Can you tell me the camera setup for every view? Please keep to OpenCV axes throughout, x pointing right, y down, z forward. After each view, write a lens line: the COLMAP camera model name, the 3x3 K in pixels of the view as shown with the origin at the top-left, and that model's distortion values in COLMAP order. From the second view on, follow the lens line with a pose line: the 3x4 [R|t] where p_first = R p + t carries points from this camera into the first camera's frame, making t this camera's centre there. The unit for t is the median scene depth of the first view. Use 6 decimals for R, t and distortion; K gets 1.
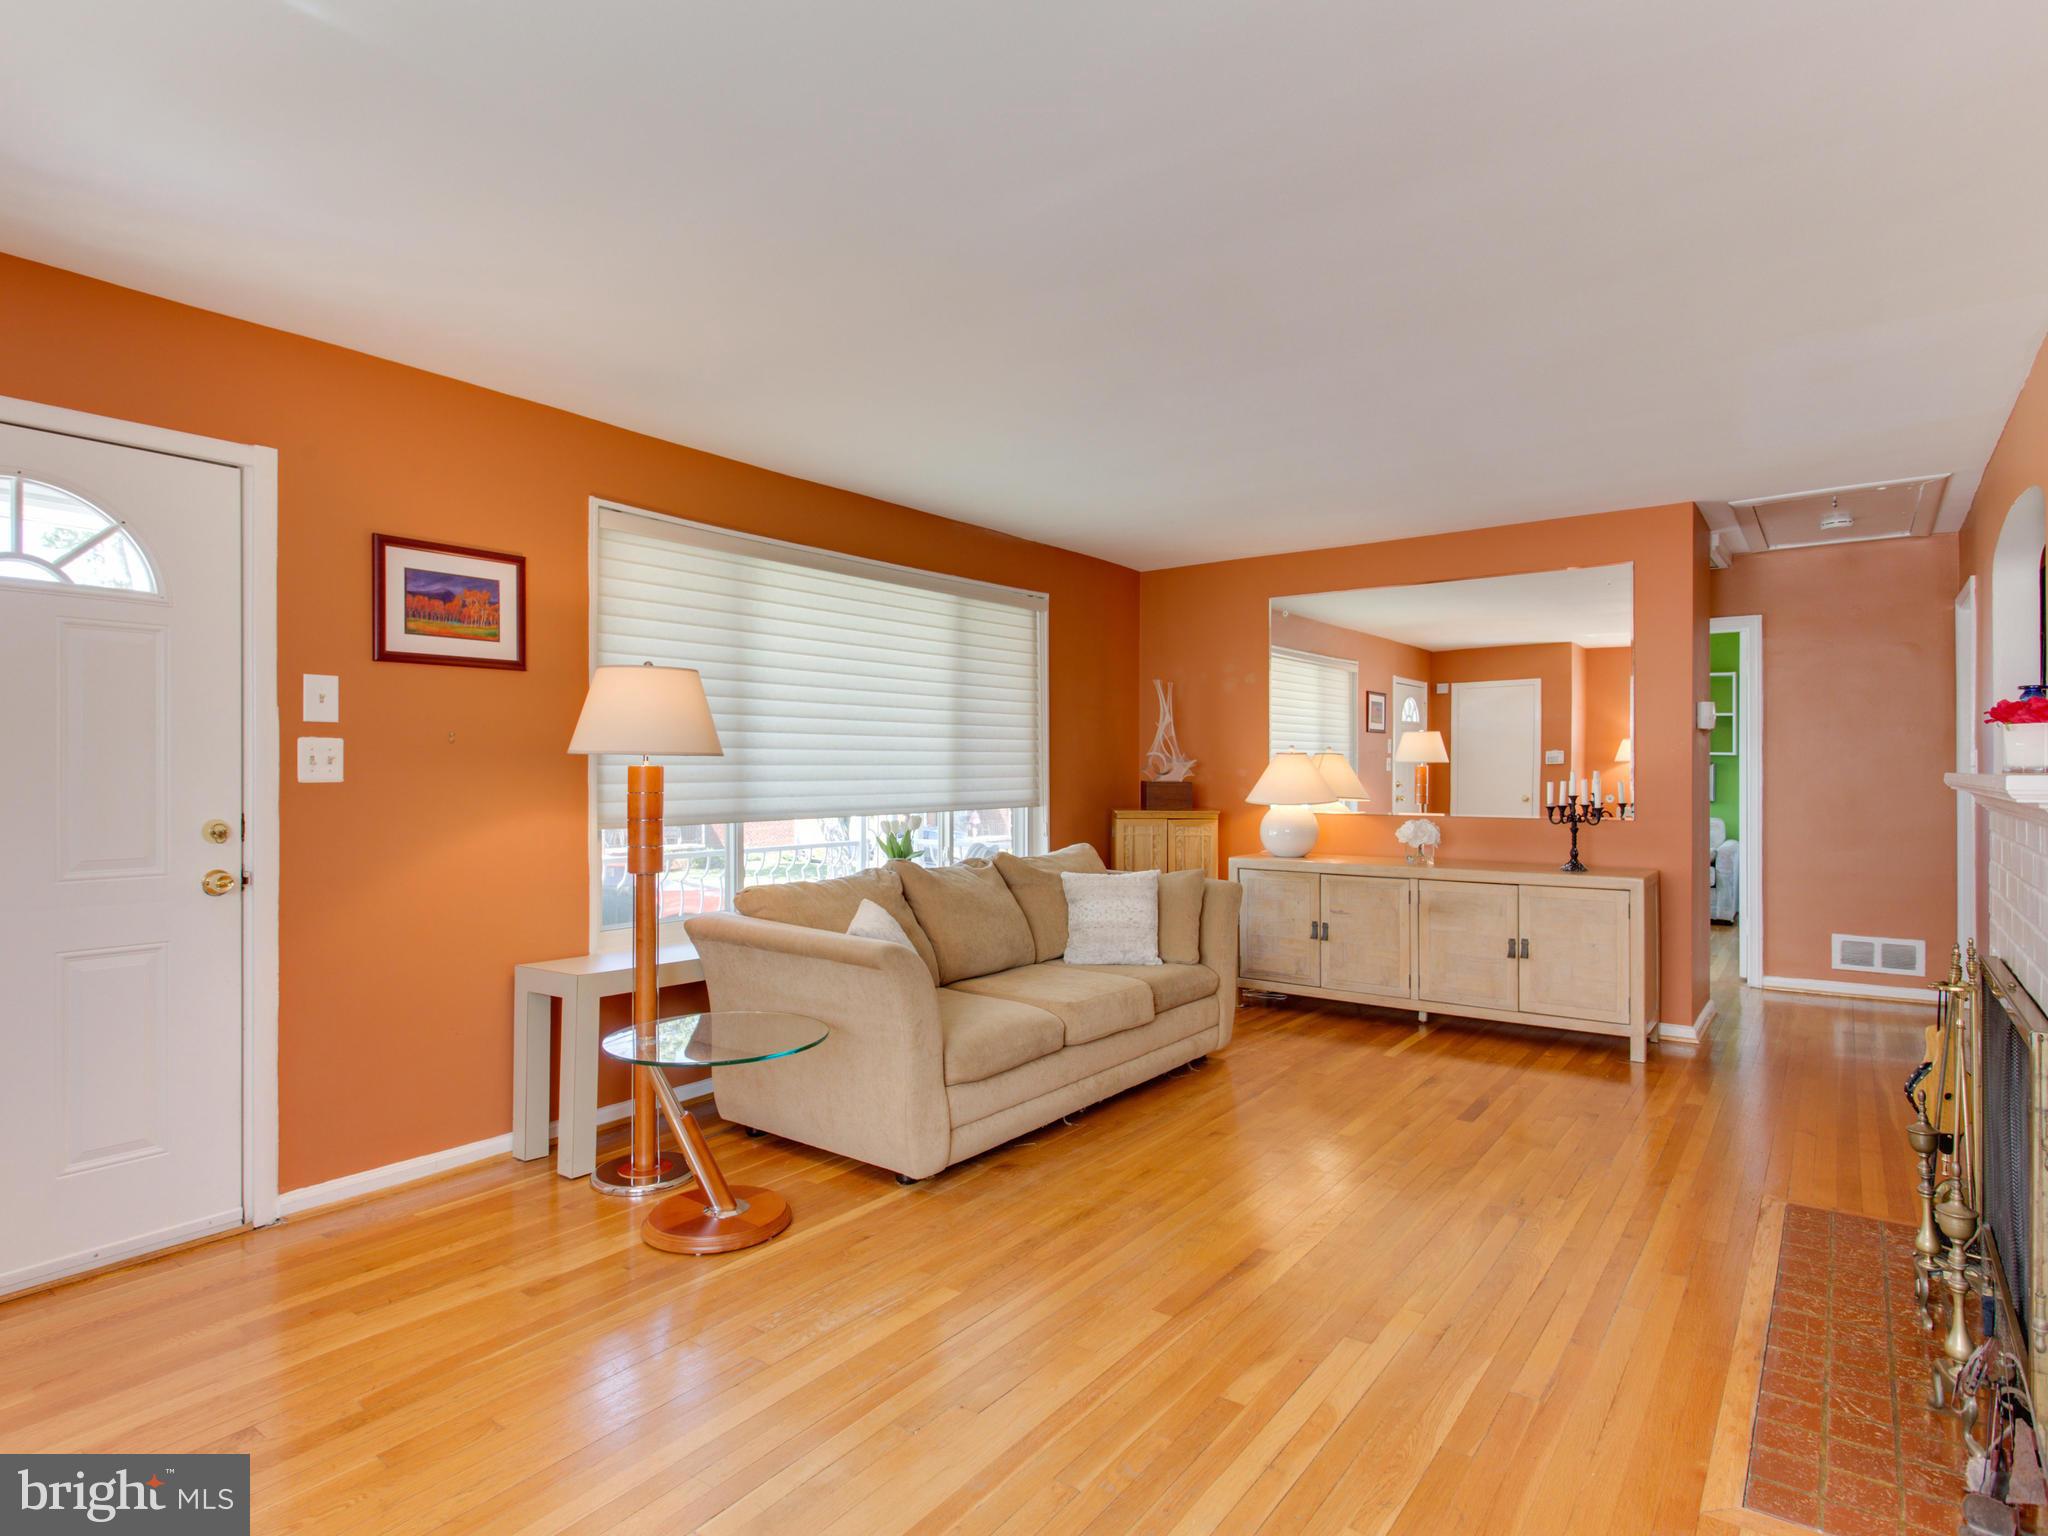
lens RADIAL K [[1131.0, 0, 1029.7], [0, 1131.0, 763.4], [0, 0, 1]] dist [-0.002692, 0.004649]
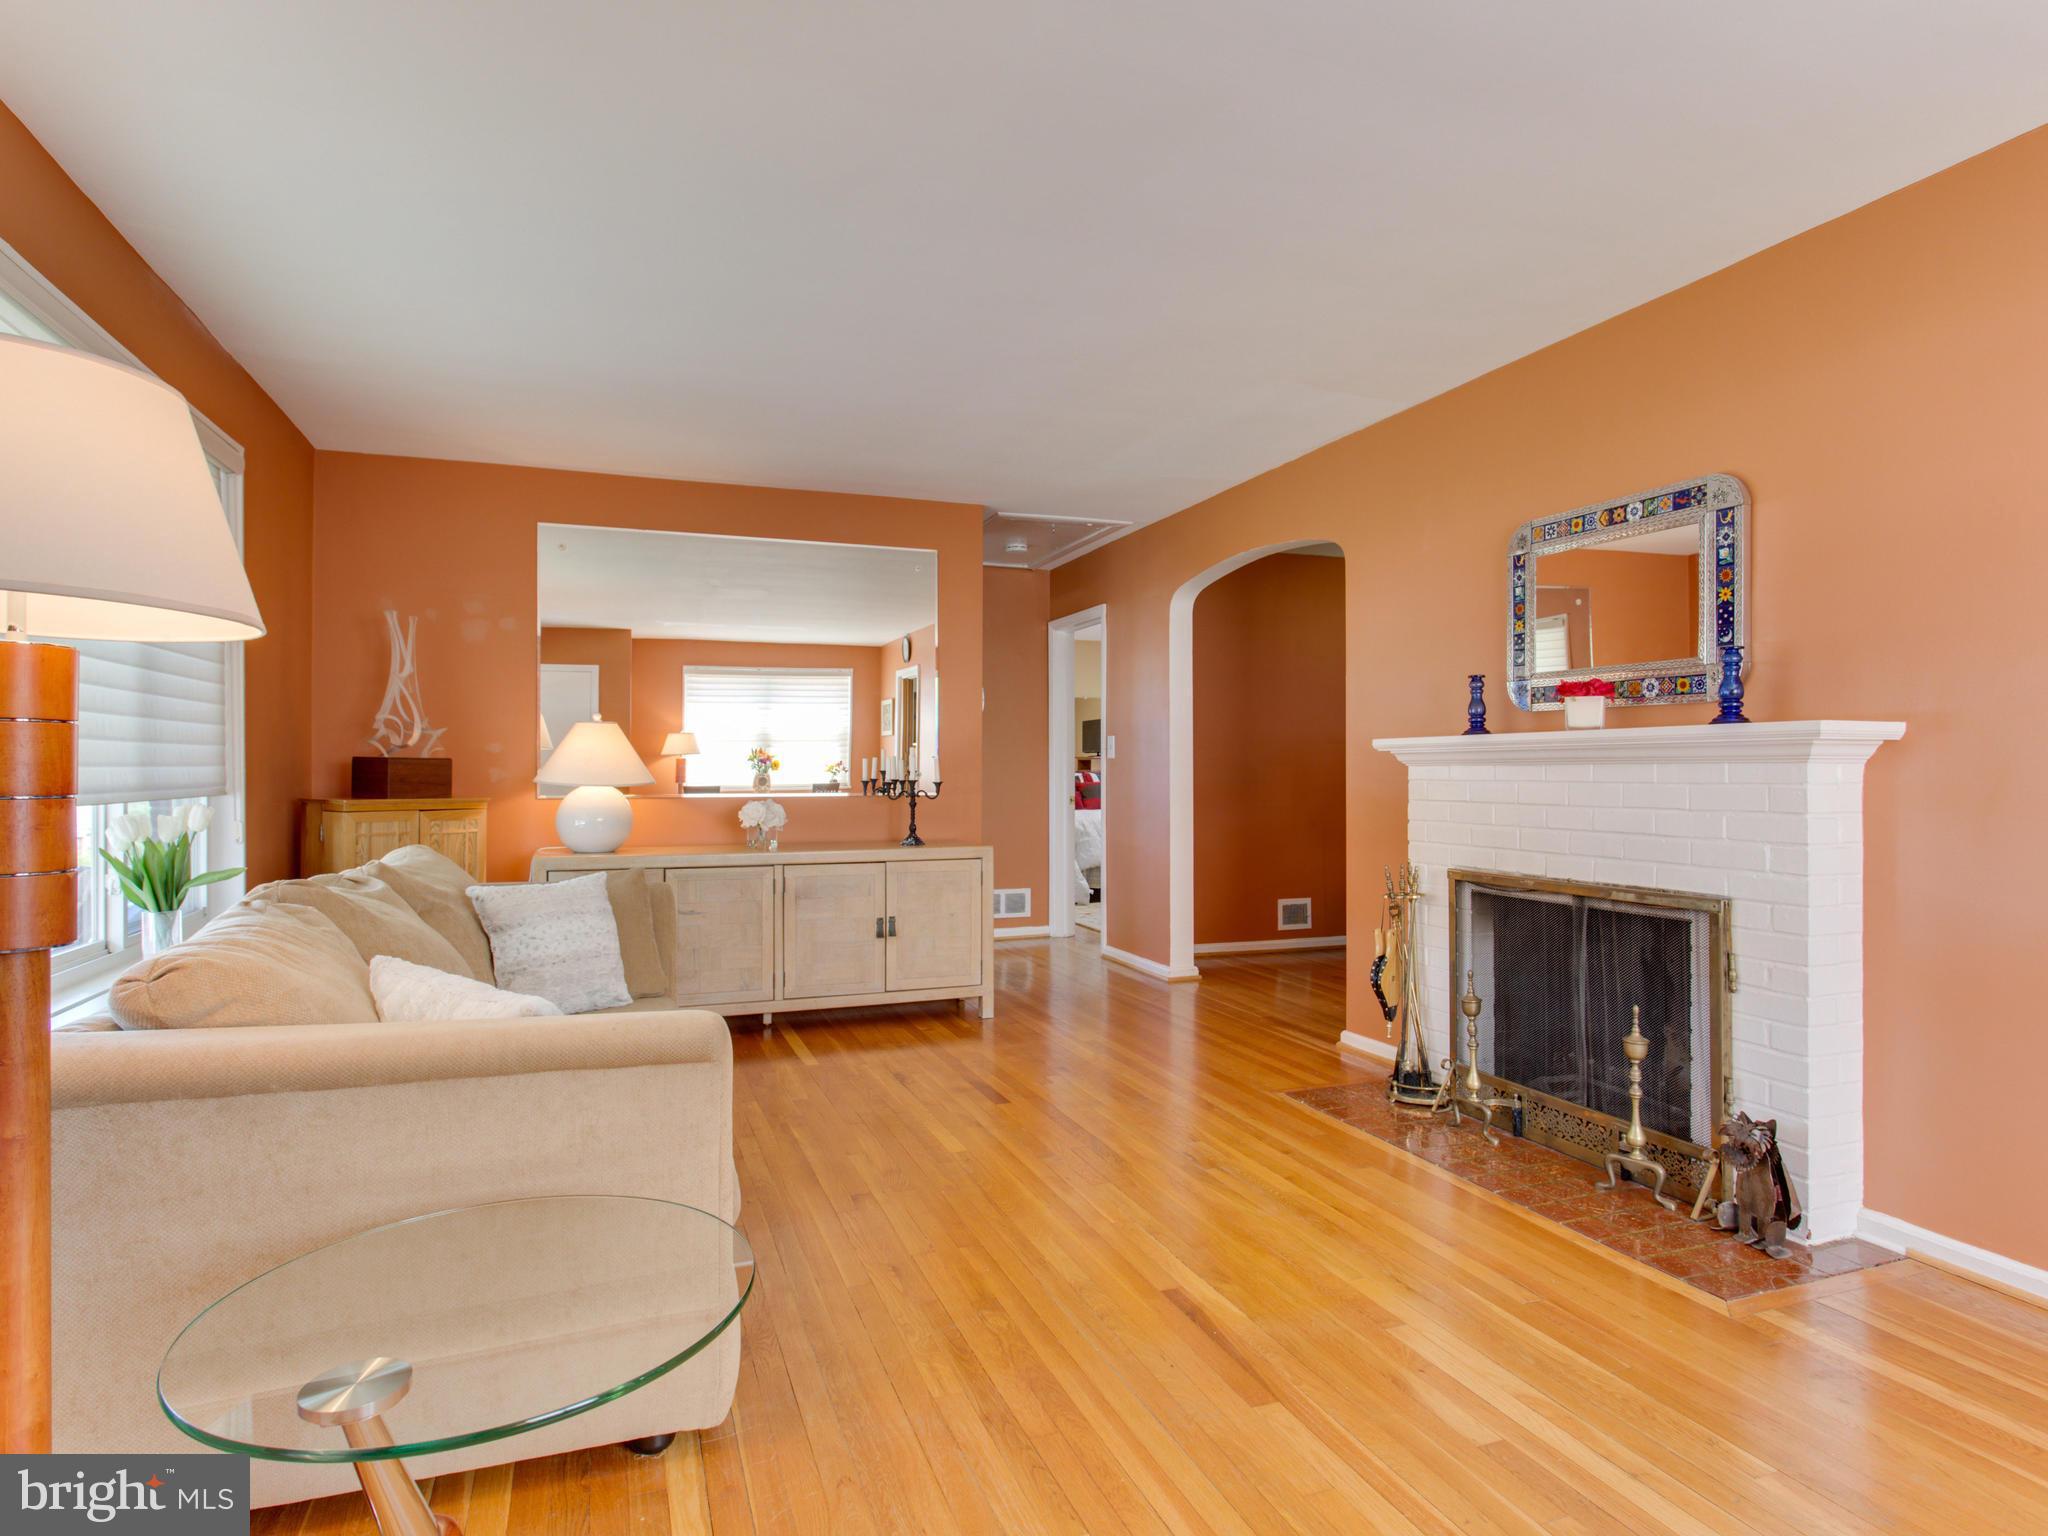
lens RADIAL K [[1131.0, 0, 1029.0], [0, 1131.0, 774.5], [0, 0, 1]] dist [-0.002692, 0.004649]
pose [[0.540113, -0.003198, 0.841587, -0.320465], [-0.002159, 0.999984, 0.005185, 0.027491], [-0.841590, -0.004617, 0.540097, 0.374509]]
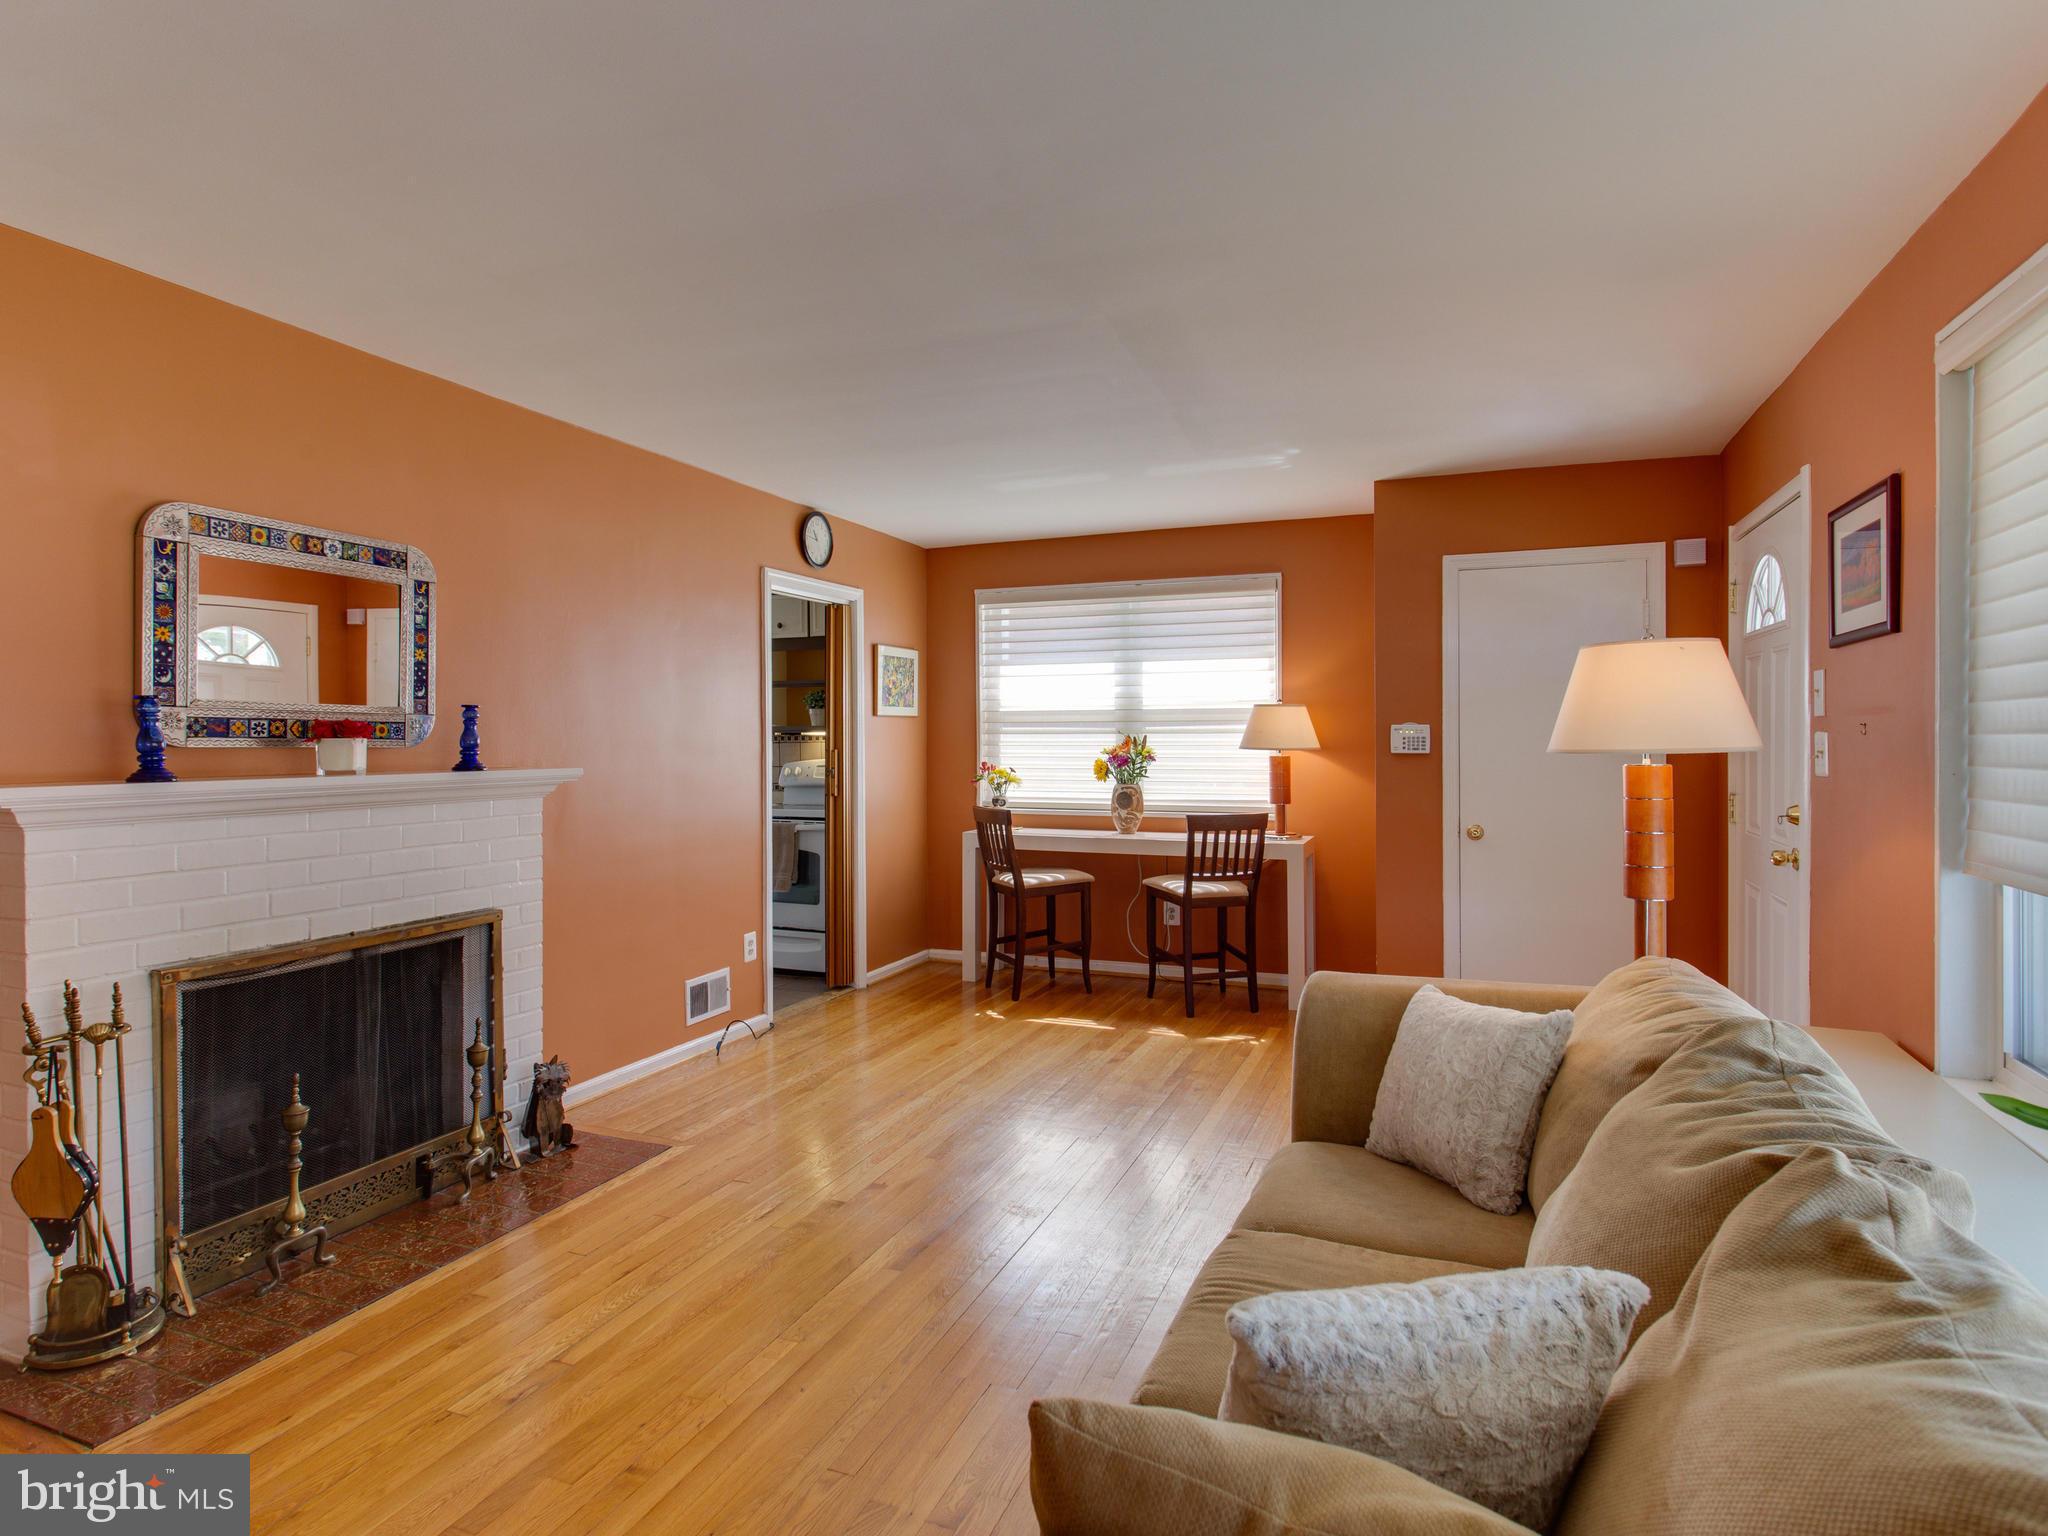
lens RADIAL K [[1131.0, 0, 1019.0], [0, 1131.0, 751.6], [0, 0, 1]] dist [-0.002692, 0.004649]
pose [[-0.968499, 0.013080, -0.248674, 0.202812], [0.011955, 0.999910, 0.006034, -0.006586], [0.248731, 0.002871, -0.968568, 1.147286]]
